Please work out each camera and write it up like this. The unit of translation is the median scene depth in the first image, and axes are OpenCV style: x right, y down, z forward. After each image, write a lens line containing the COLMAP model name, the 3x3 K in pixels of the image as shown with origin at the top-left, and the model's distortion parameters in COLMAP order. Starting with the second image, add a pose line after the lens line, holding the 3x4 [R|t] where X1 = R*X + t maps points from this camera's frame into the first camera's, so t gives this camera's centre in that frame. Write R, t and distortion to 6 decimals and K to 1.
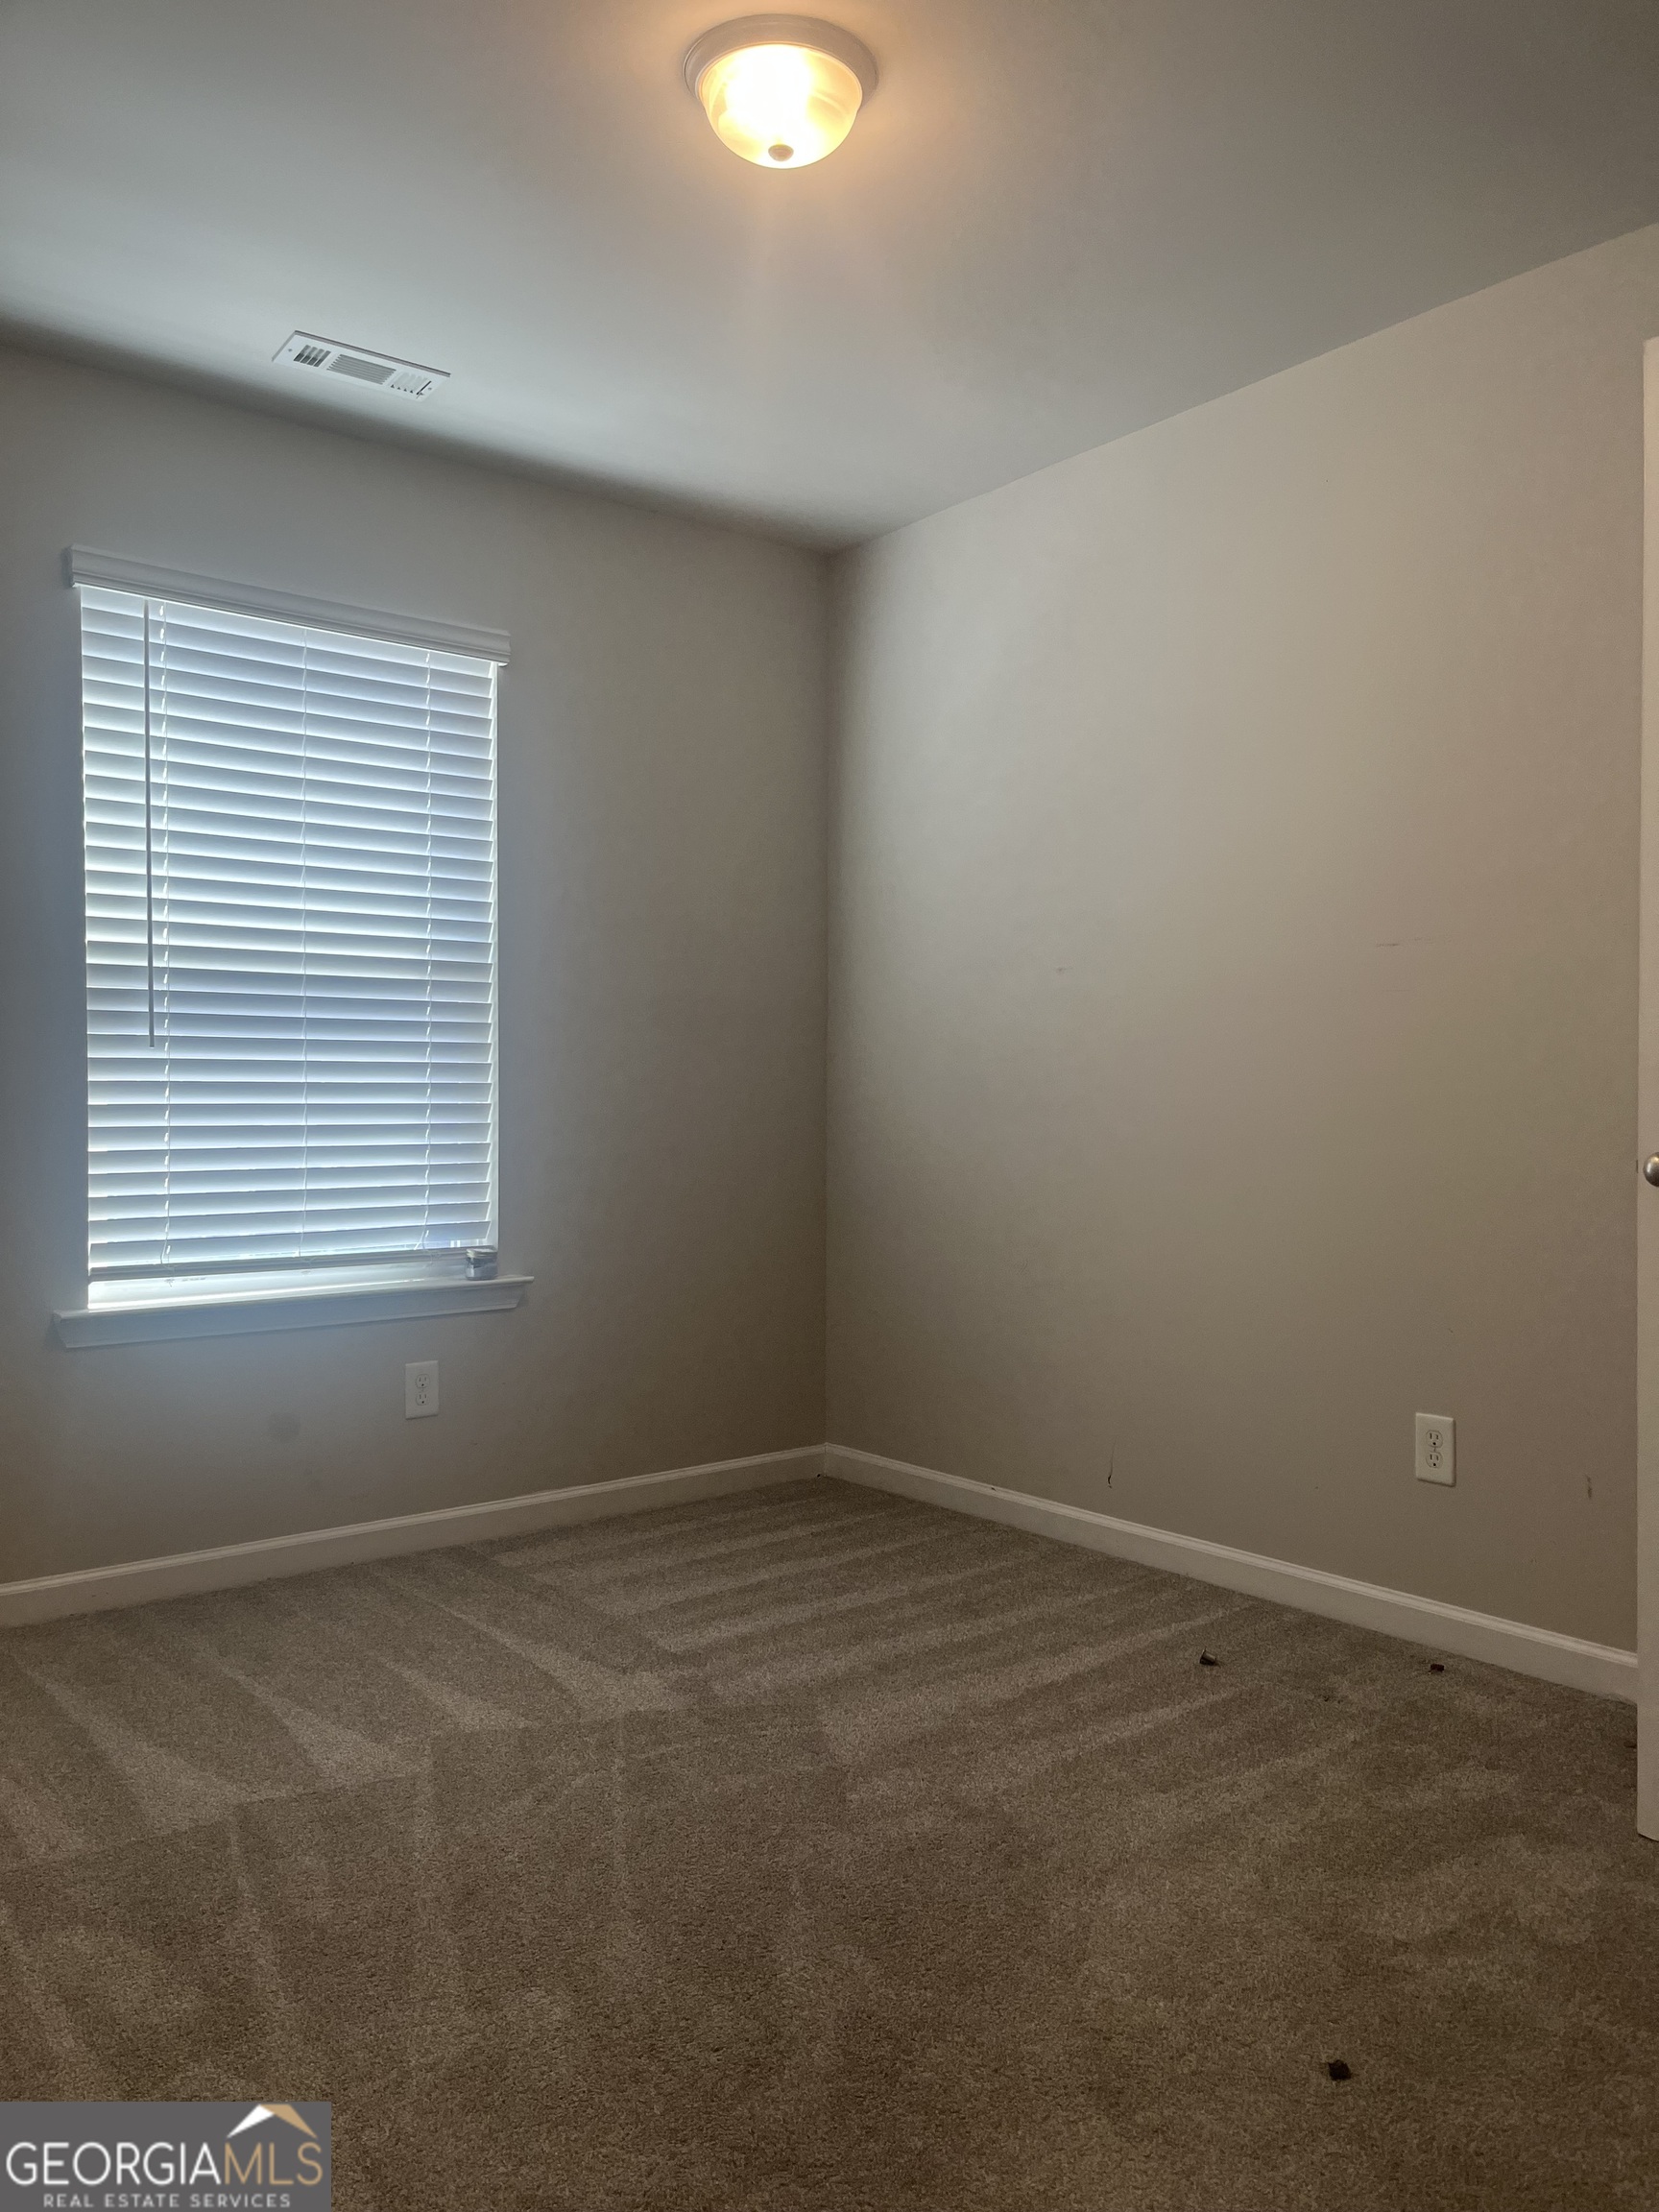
lens RADIAL K [[1663.3, 0, 830.8], [0, 1663.3, 1111.1], [0, 0, 1]] dist [0.009568, 0.000758]
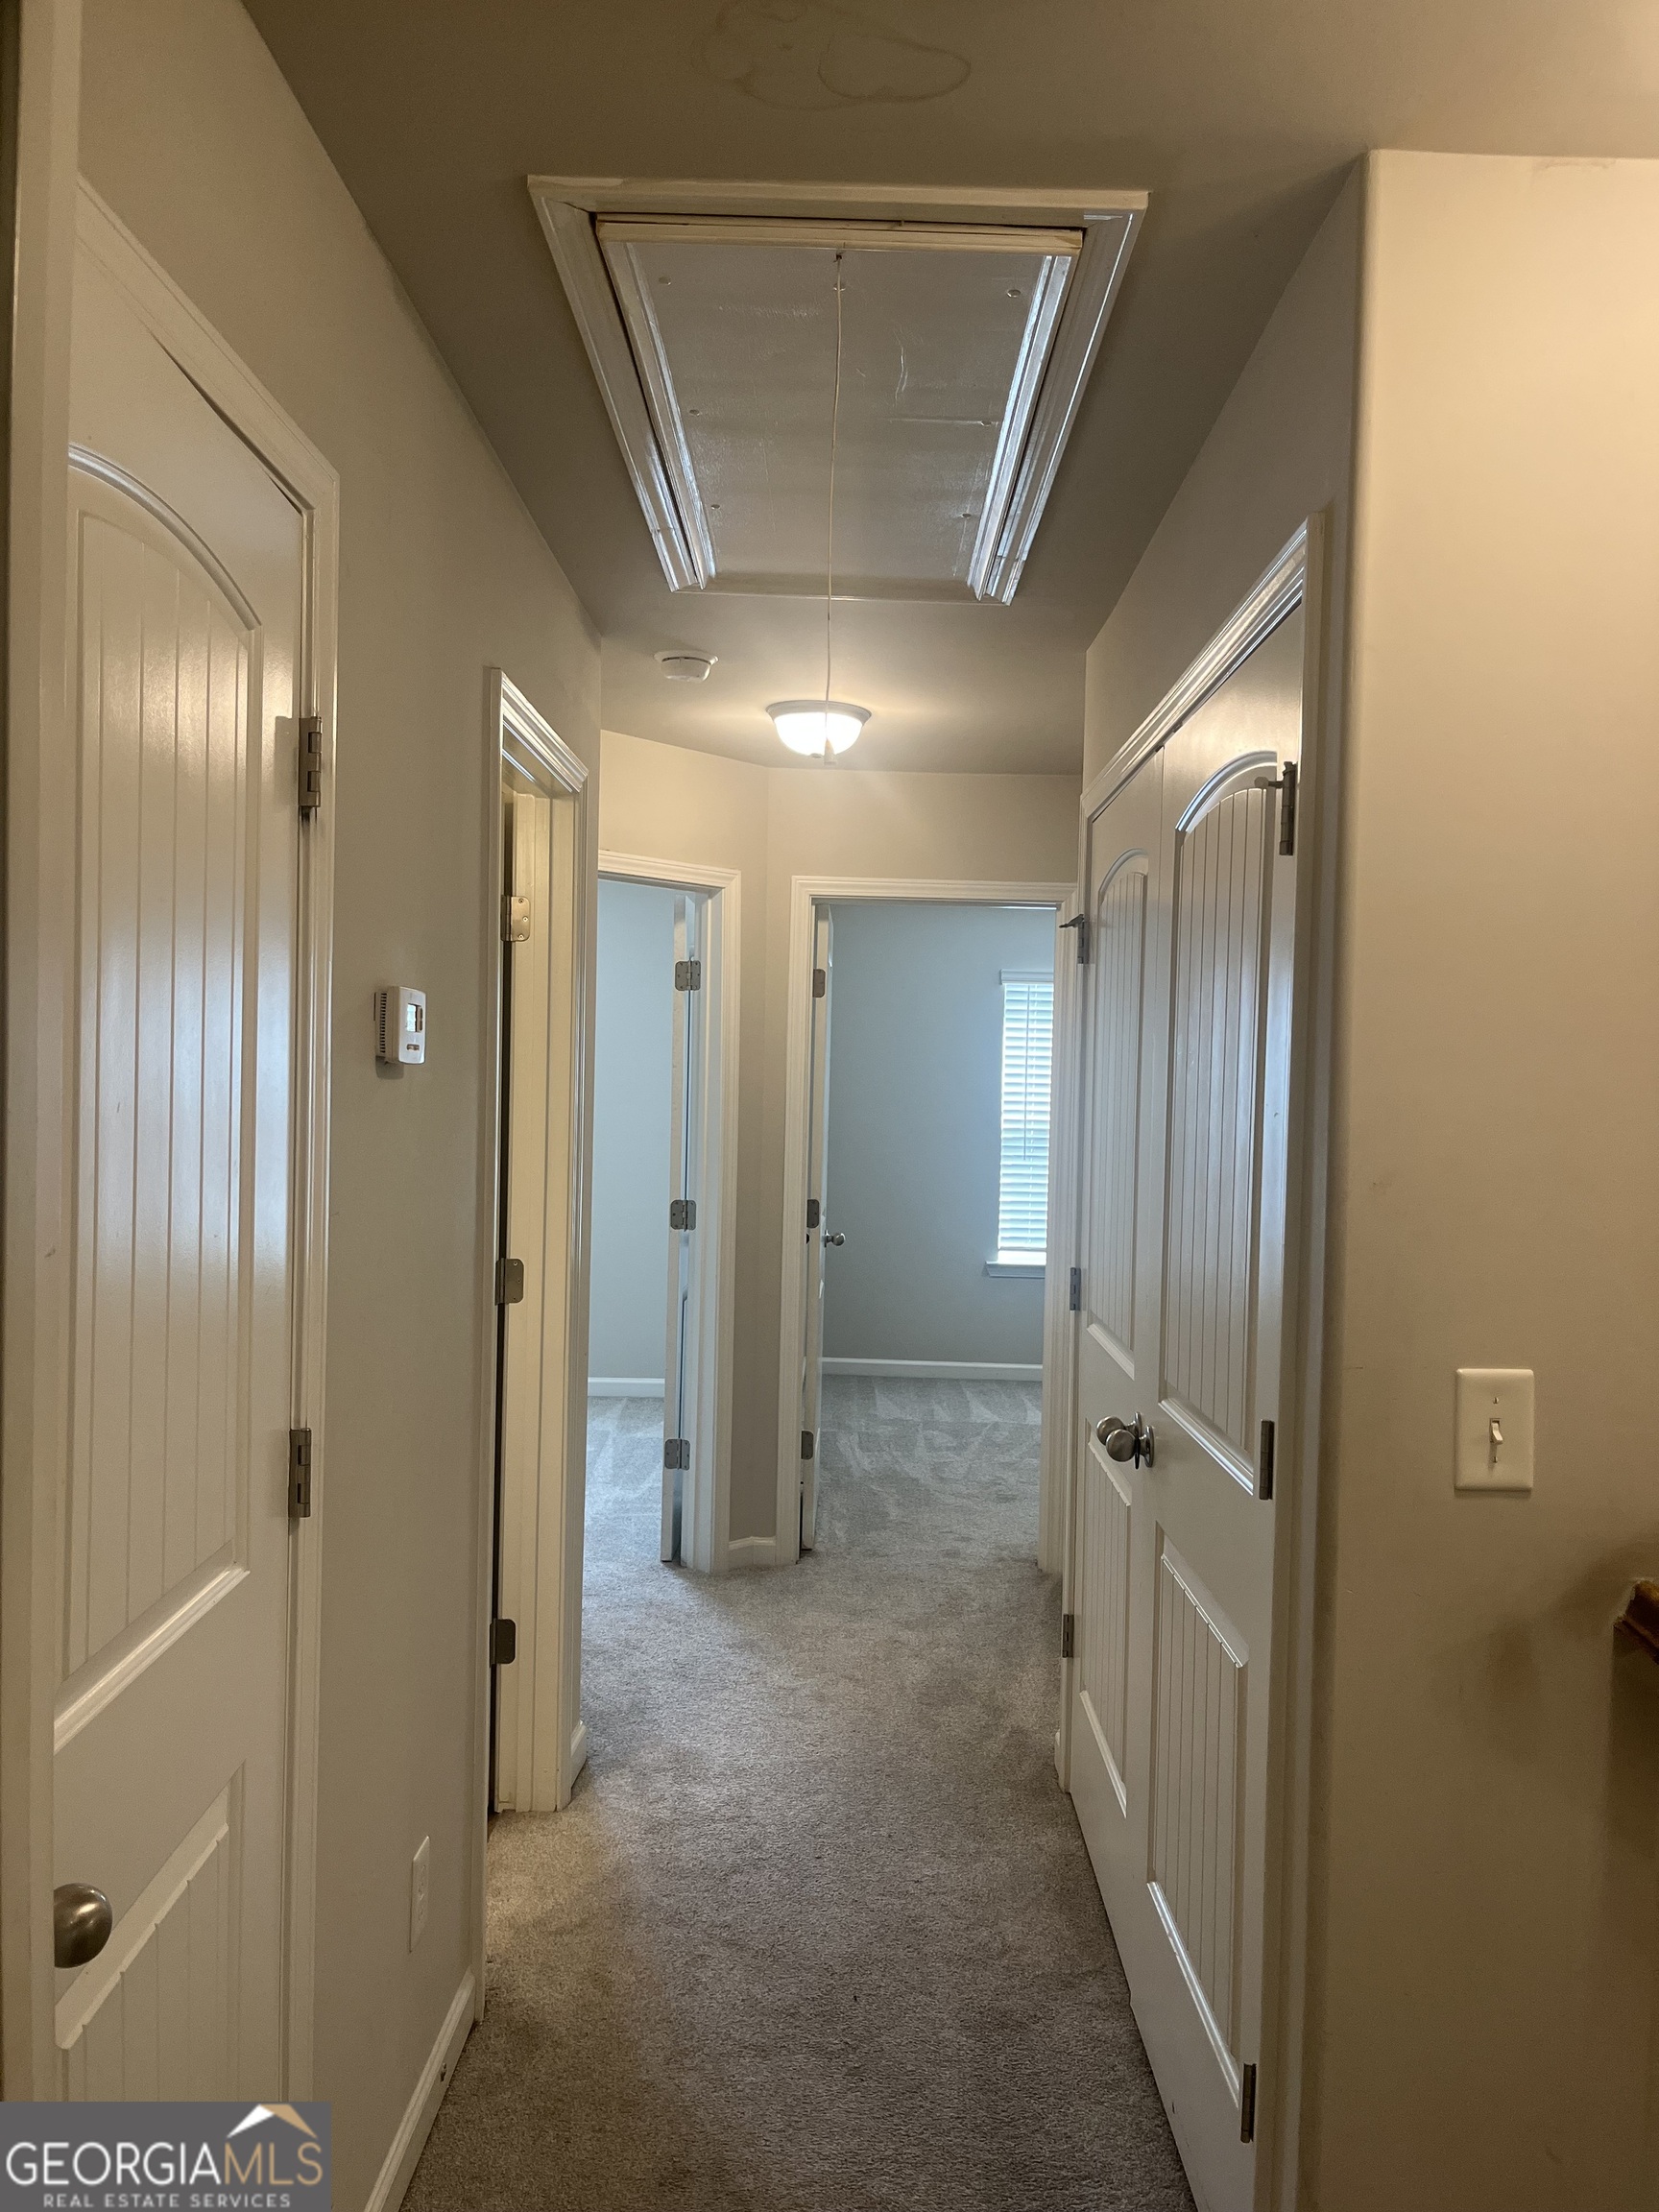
lens RADIAL K [[1663.3, 0, 832.0], [0, 1663.3, 1109.2], [0, 0, 1]] dist [0.009568, 0.000758]
pose [[0.780382, 0.036479, -0.624238, 0.953242], [-0.034437, 0.999289, 0.015345, -0.147745], [0.624354, 0.009522, 0.781083, -1.172071]]
